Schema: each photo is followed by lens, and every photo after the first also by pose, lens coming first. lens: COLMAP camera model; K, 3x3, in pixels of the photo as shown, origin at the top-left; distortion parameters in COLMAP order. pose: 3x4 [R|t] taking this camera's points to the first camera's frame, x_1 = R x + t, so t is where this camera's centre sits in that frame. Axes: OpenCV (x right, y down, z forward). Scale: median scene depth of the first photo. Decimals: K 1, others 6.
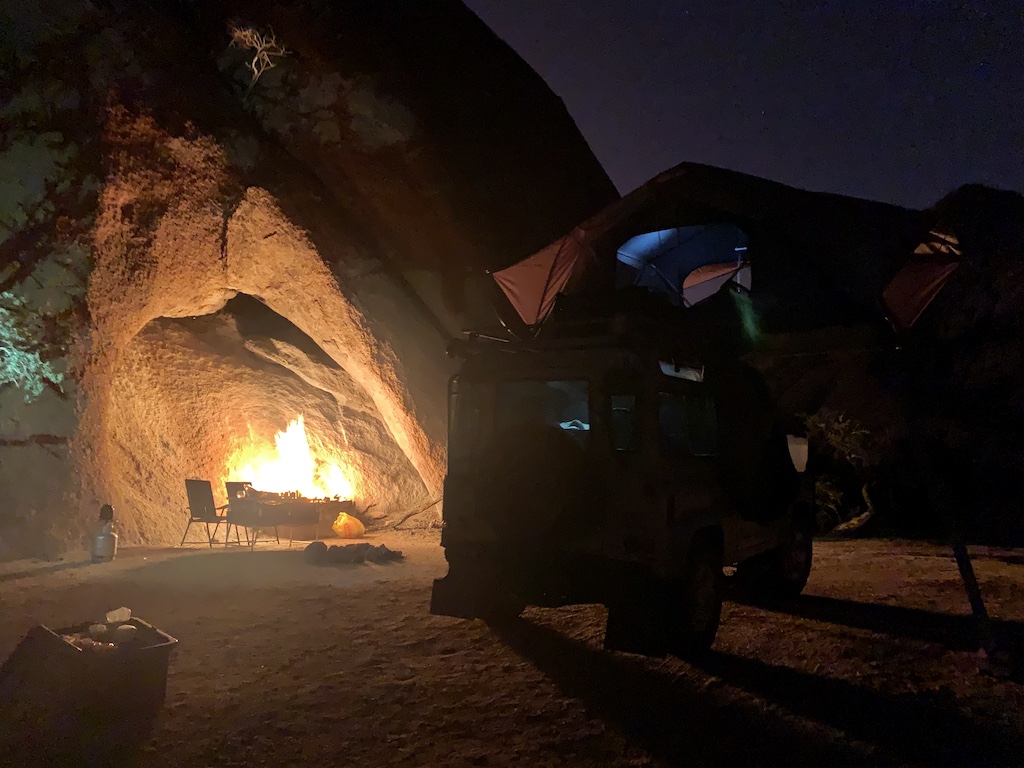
lens RADIAL K [[779.7, 0, 536.3], [0, 779.7, 398.7], [0, 0, 1]] dist [0.021205, -0.039359]
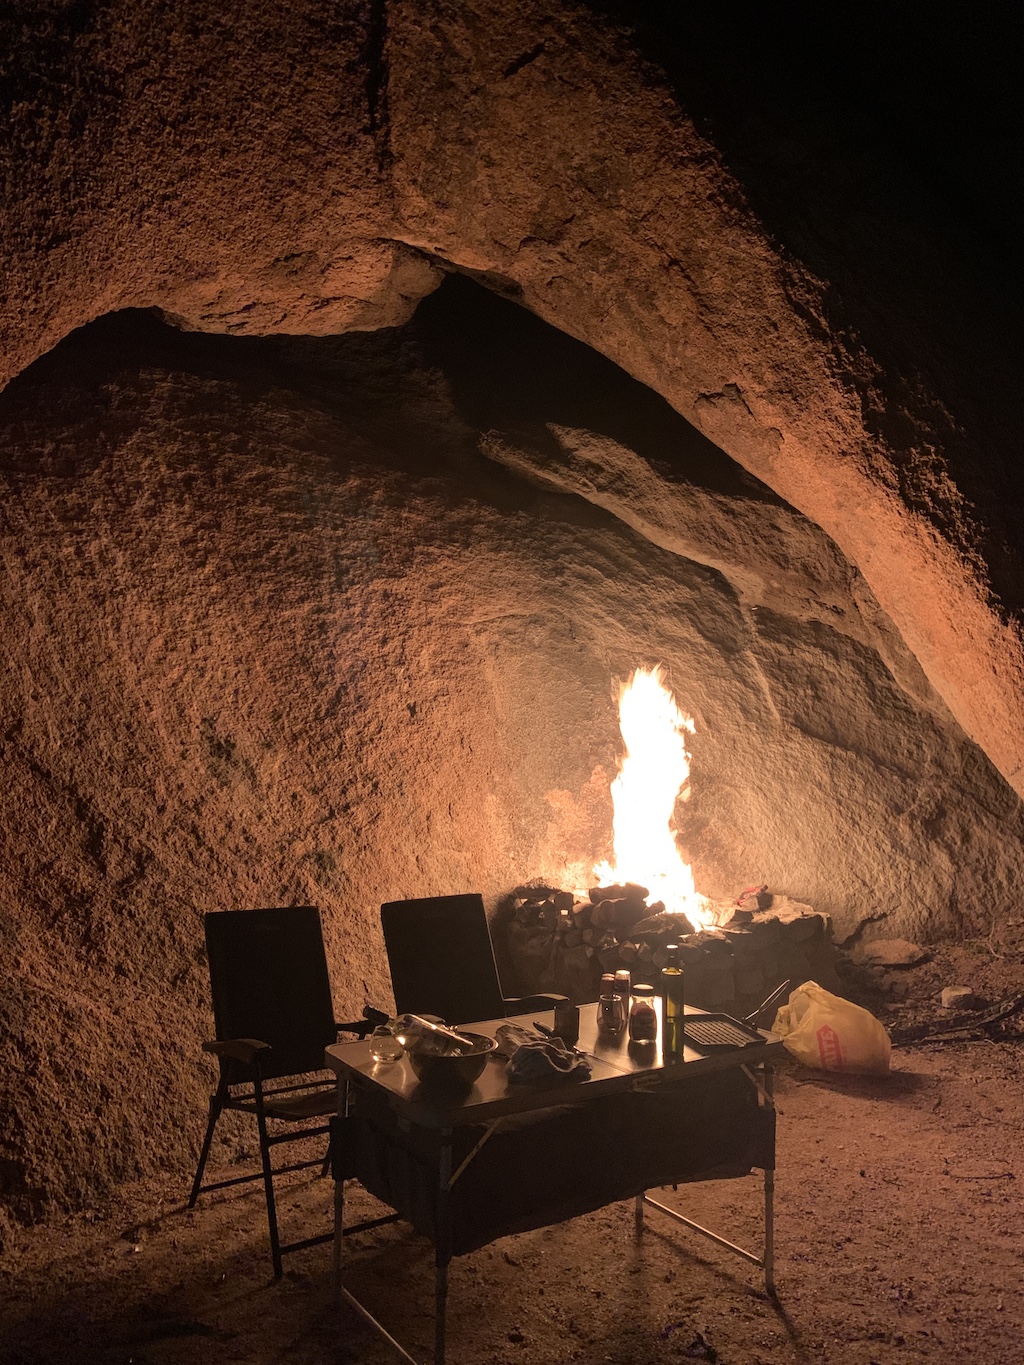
lens RADIAL K [[1039.4, 0, 511.4], [0, 1039.4, 683.4], [0, 0, 1]] dist [0.021205, -0.039359]
pose [[0.920450, -0.022278, -0.390224, -0.187800], [0.046434, 0.997537, 0.052576, 0.015667], [0.388092, -0.066513, 0.919218, 0.597701]]
